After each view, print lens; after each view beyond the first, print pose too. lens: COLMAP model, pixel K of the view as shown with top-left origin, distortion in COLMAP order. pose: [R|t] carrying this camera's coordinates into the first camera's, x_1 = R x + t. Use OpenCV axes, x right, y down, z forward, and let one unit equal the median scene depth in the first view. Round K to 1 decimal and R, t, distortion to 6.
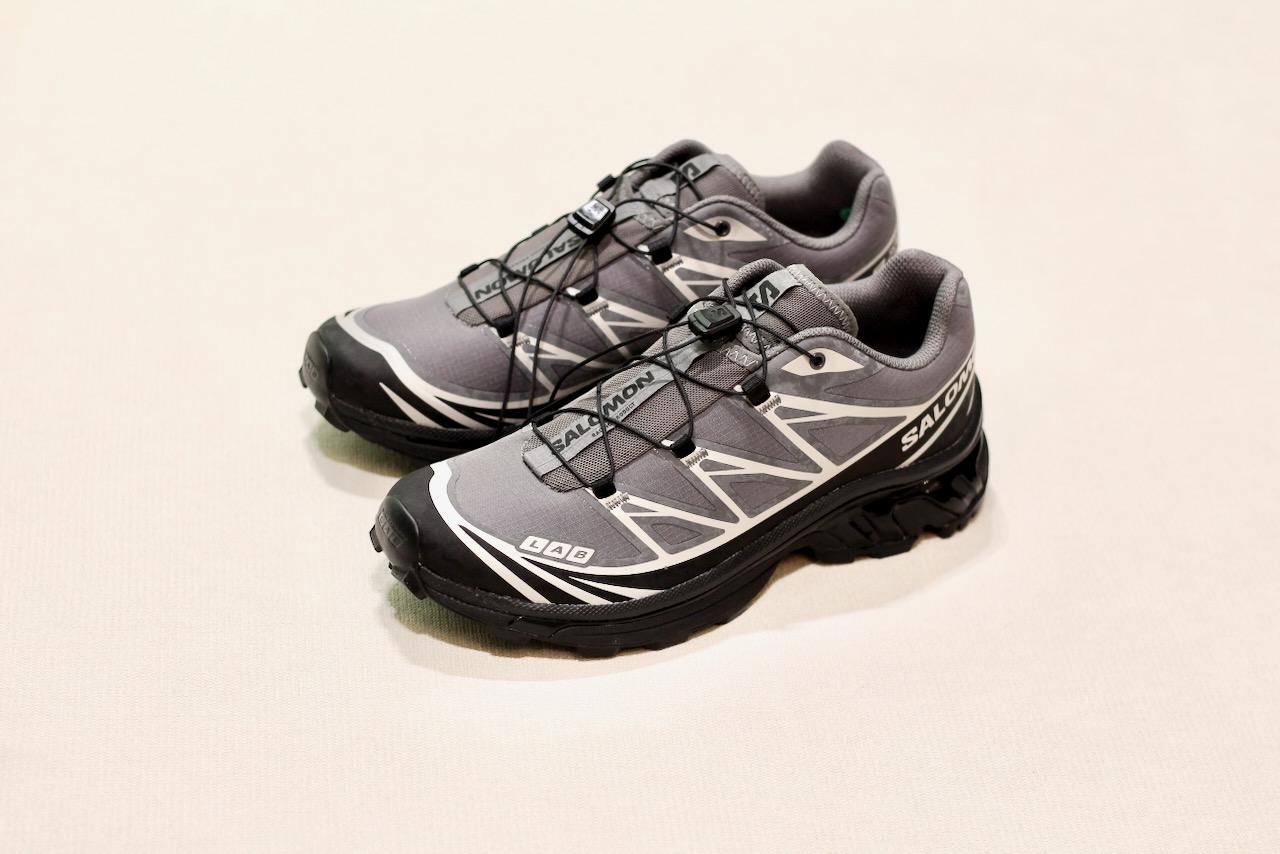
lens RADIAL K [[2829.1, 0, 640.0], [0, 2829.1, 427.0], [0, 0, 1]] dist [-0.150544, -0.003821]
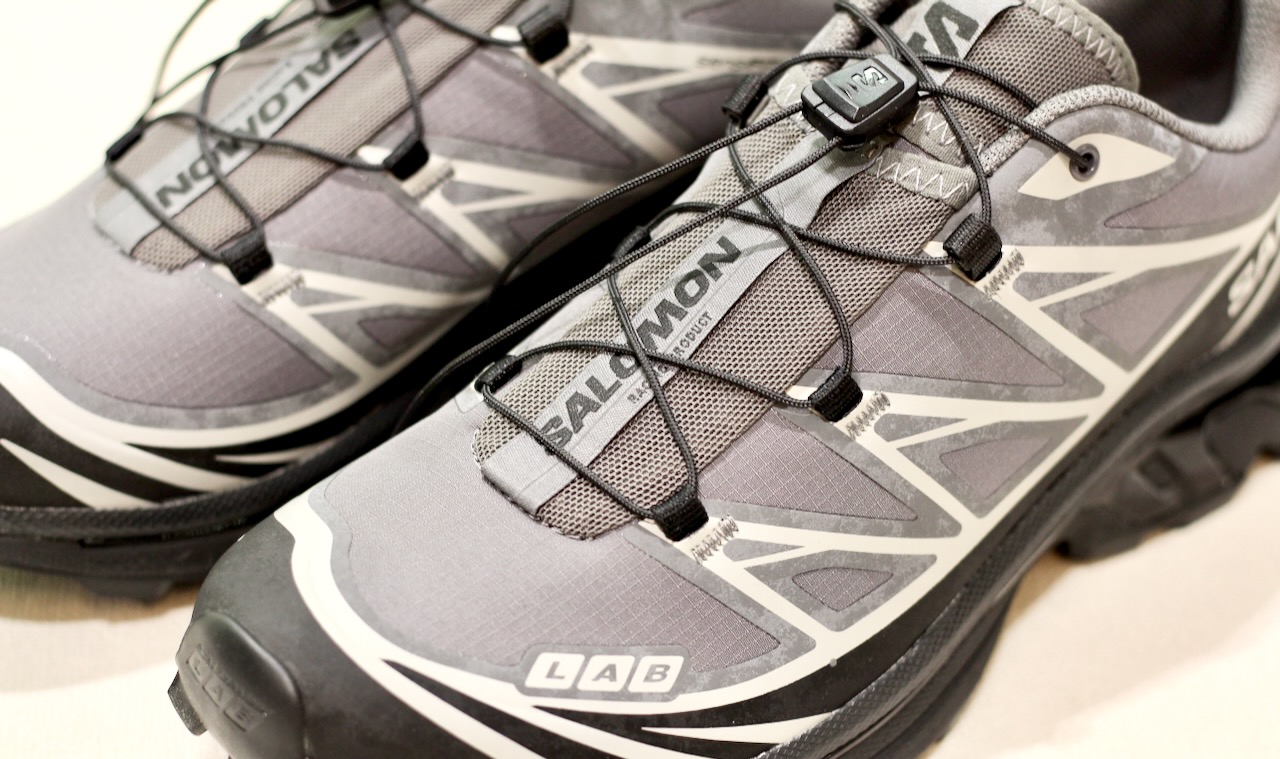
lens RADIAL K [[3173.1, 0, 640.0], [0, 3173.1, 379.5], [0, 0, 1]] dist [-0.145938, -0.127713]
pose [[0.978238, -0.154275, 0.138740, -0.084663], [0.141894, 0.985298, 0.095151, -0.047866], [-0.151380, -0.073393, 0.985747, 0.504404]]
